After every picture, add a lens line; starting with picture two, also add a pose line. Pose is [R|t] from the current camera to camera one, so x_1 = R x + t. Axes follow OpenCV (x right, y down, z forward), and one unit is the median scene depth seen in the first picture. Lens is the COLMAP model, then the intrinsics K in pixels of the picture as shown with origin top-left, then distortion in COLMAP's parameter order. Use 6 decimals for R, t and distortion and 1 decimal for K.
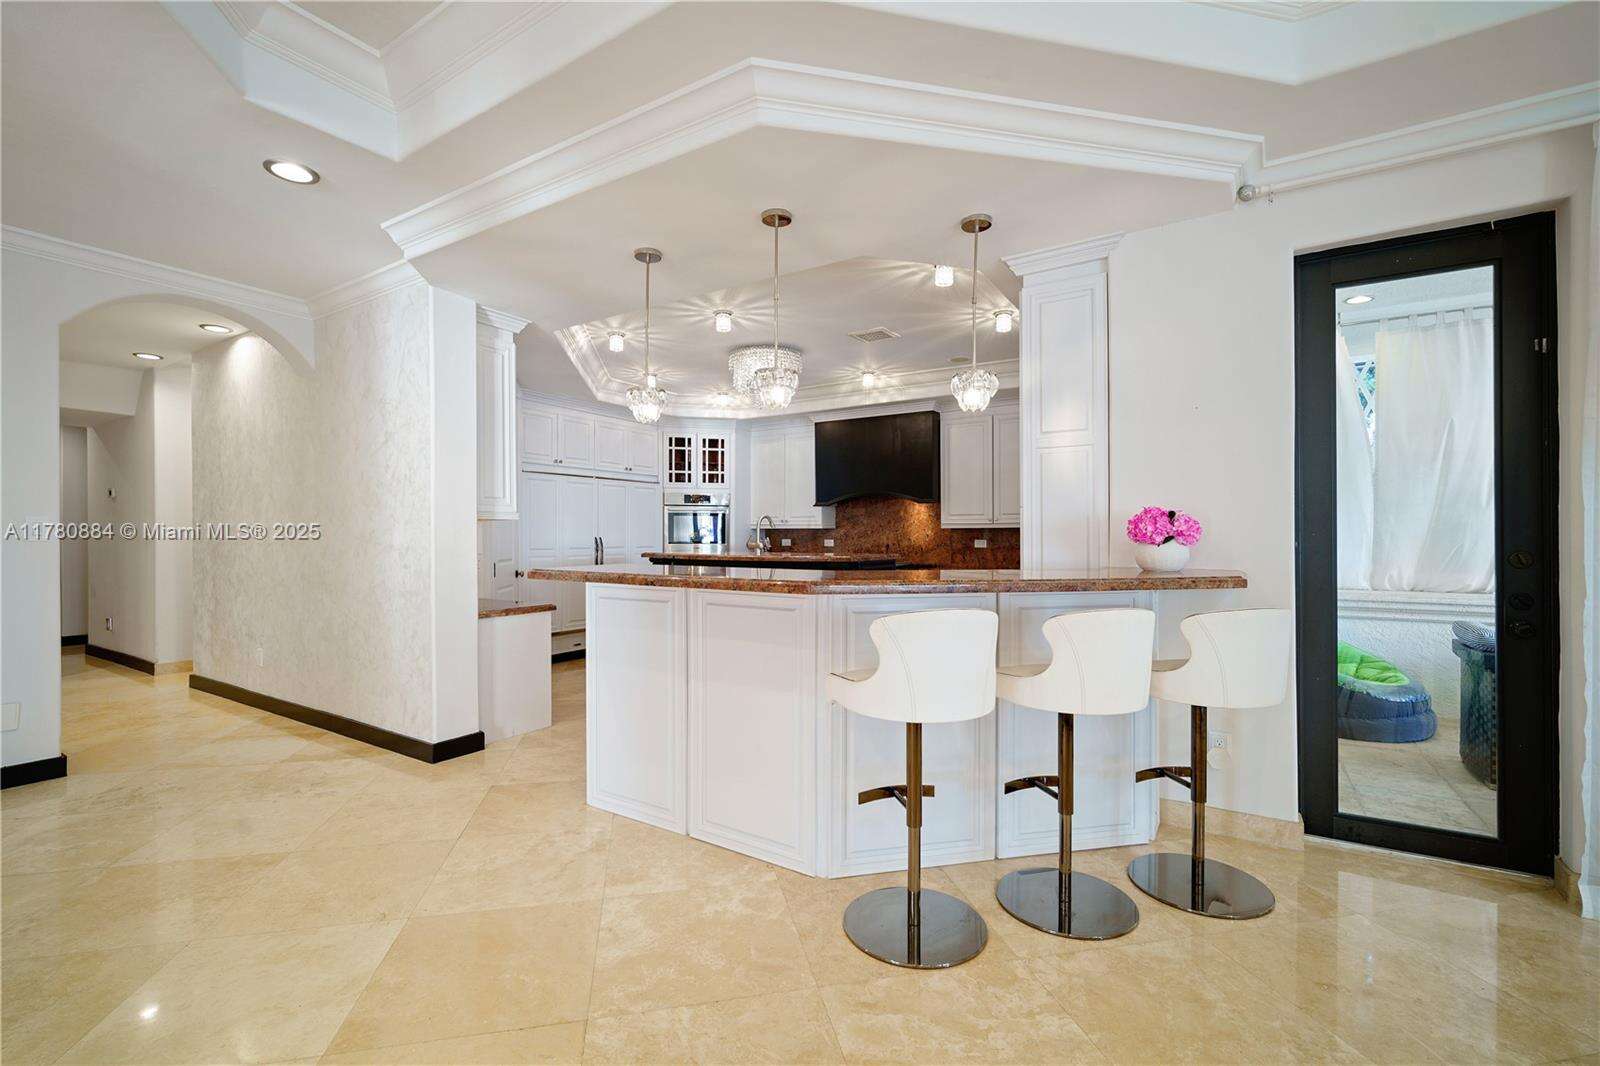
lens RADIAL K [[699.5, 0, 800.1], [0, 699.5, 527.2], [0, 0, 1]] dist [-0.003777, 0.003489]
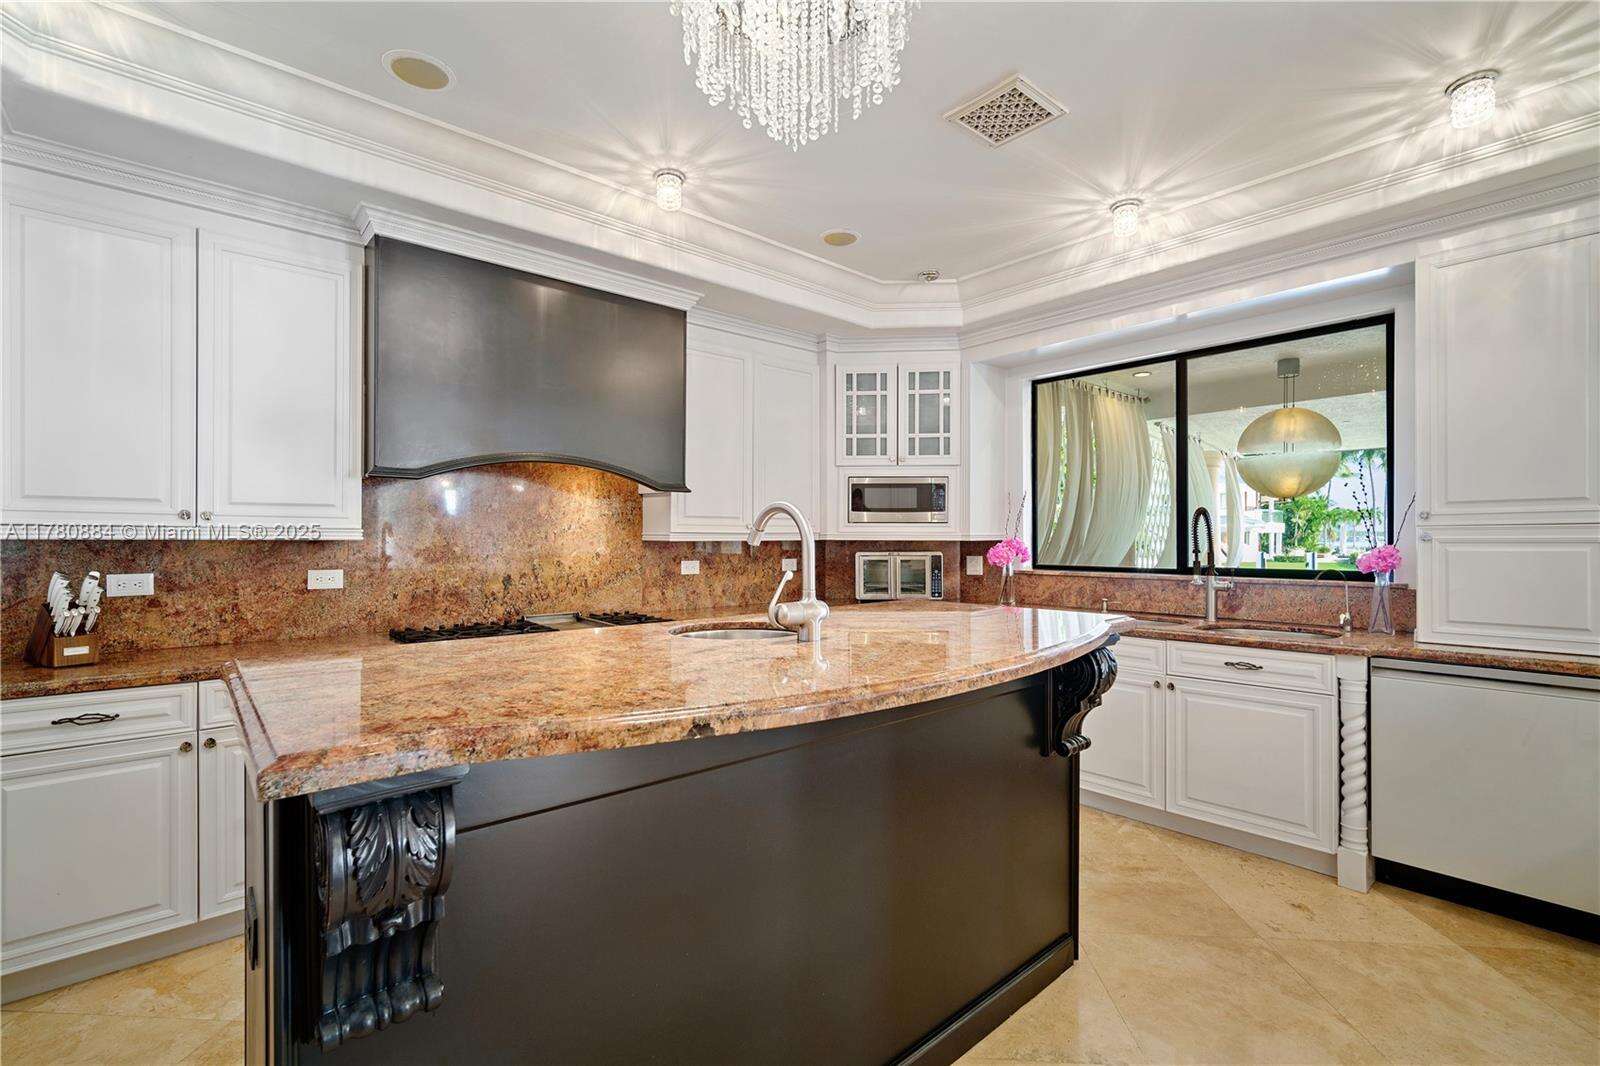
lens RADIAL K [[699.5, 0, 802.7], [0, 699.5, 537.2], [0, 0, 1]] dist [-0.003777, 0.003489]
pose [[0.278153, 0.003193, 0.960531, -0.243349], [-0.009579, 0.999954, -0.000550, -0.001677], [-0.960489, -0.009048, 0.278171, 0.676252]]
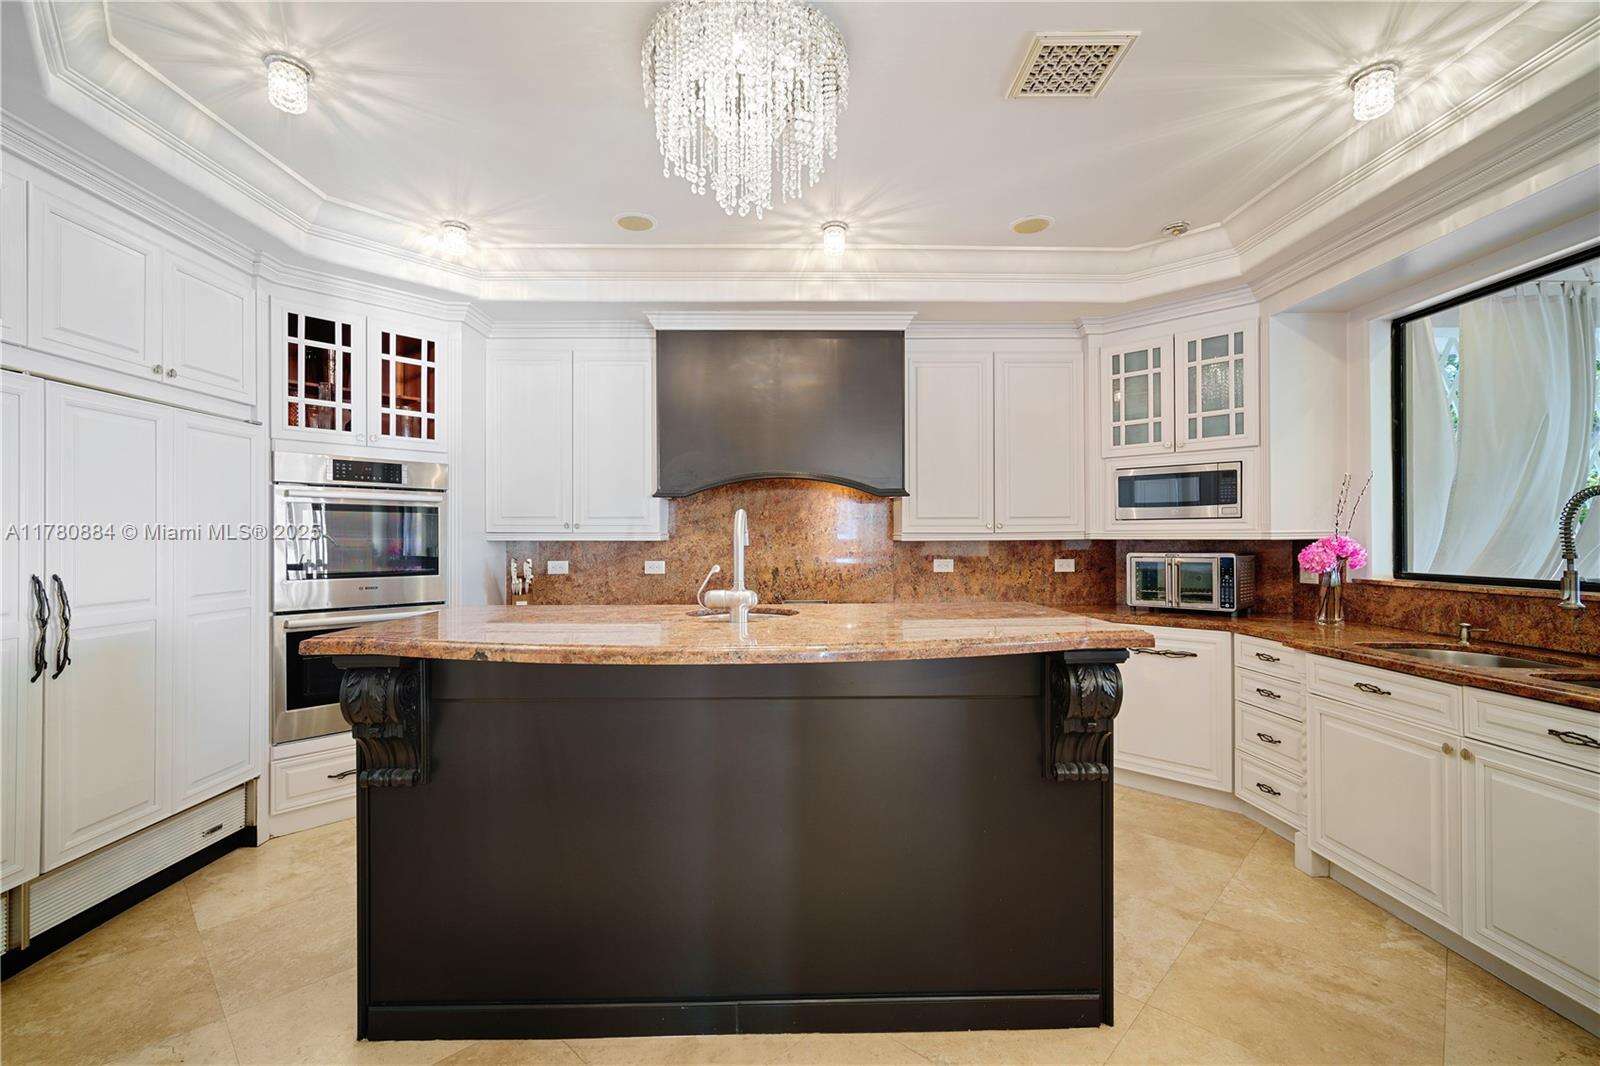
lens RADIAL K [[699.5, 0, 803.6], [0, 699.5, 536.3], [0, 0, 1]] dist [-0.003777, 0.003489]
pose [[0.829799, 0.000007, 0.558062, -0.165865], [-0.002386, 0.999991, 0.003534, -0.003505], [-0.558057, -0.004264, 0.829792, 0.505858]]
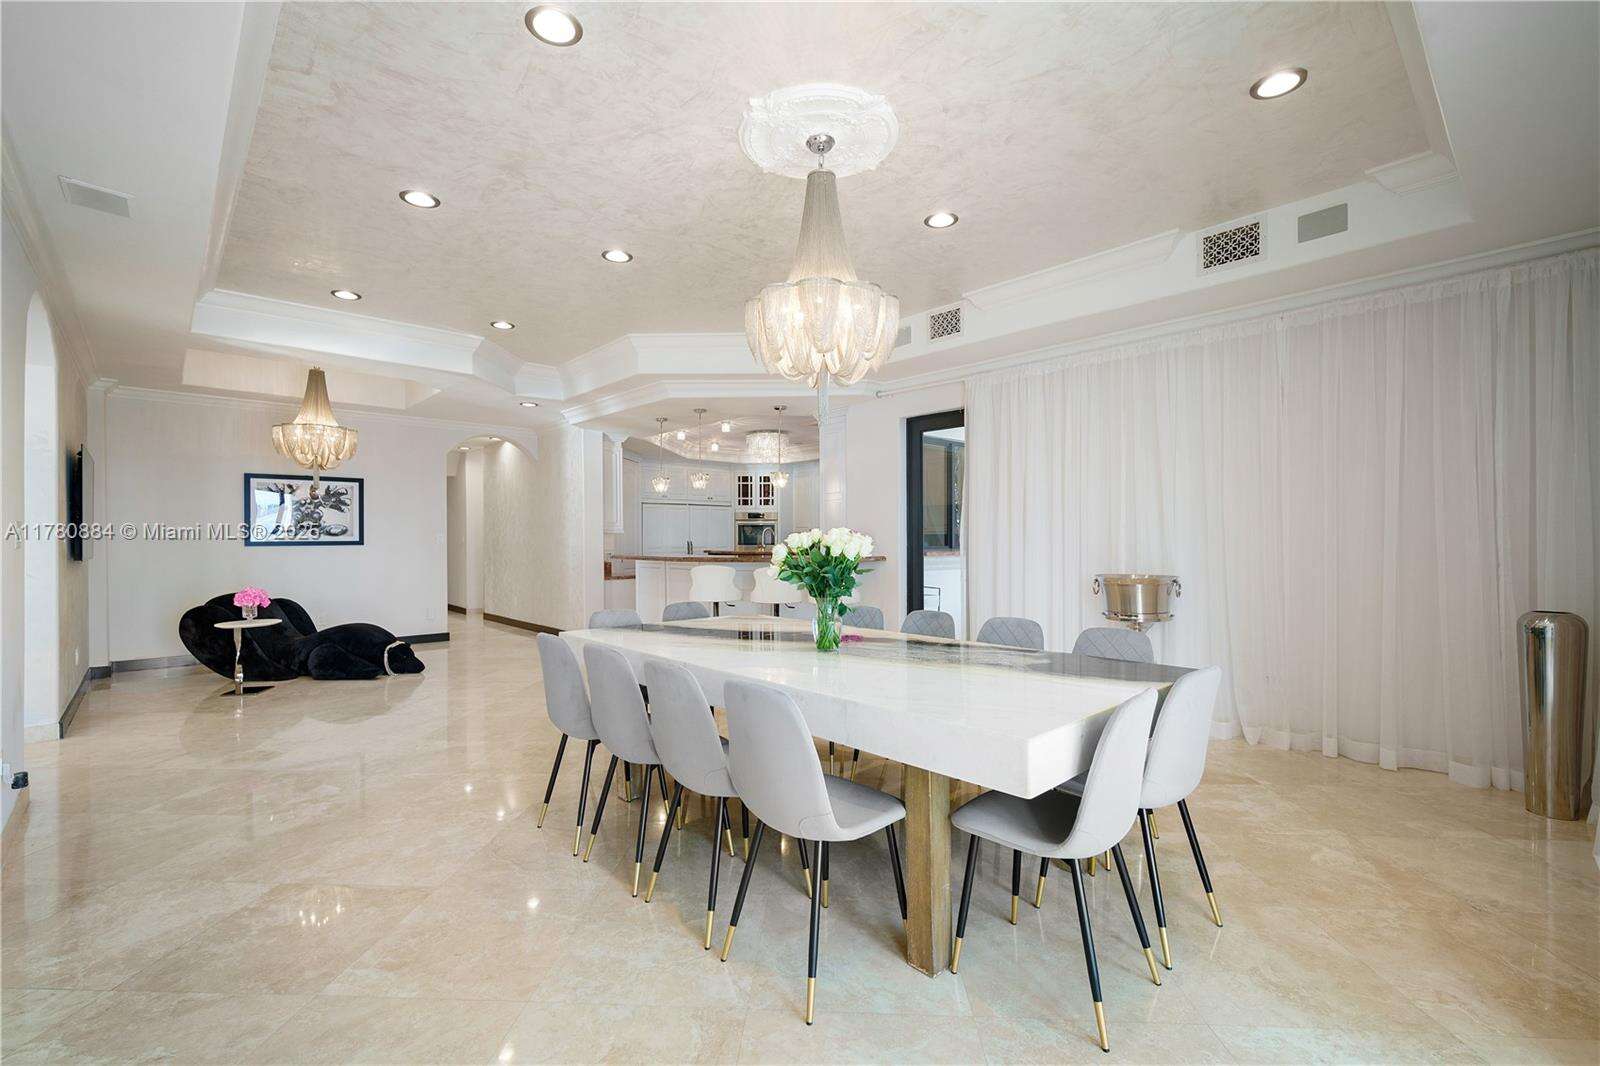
lens RADIAL K [[699.5, 0, 802.1], [0, 699.5, 538.6], [0, 0, 1]] dist [-0.003777, 0.003489]
pose [[0.967600, -0.003118, -0.252468, 0.345147], [0.006445, 0.999903, 0.012351, -0.008082], [0.252405, -0.013578, 0.967526, -0.478156]]
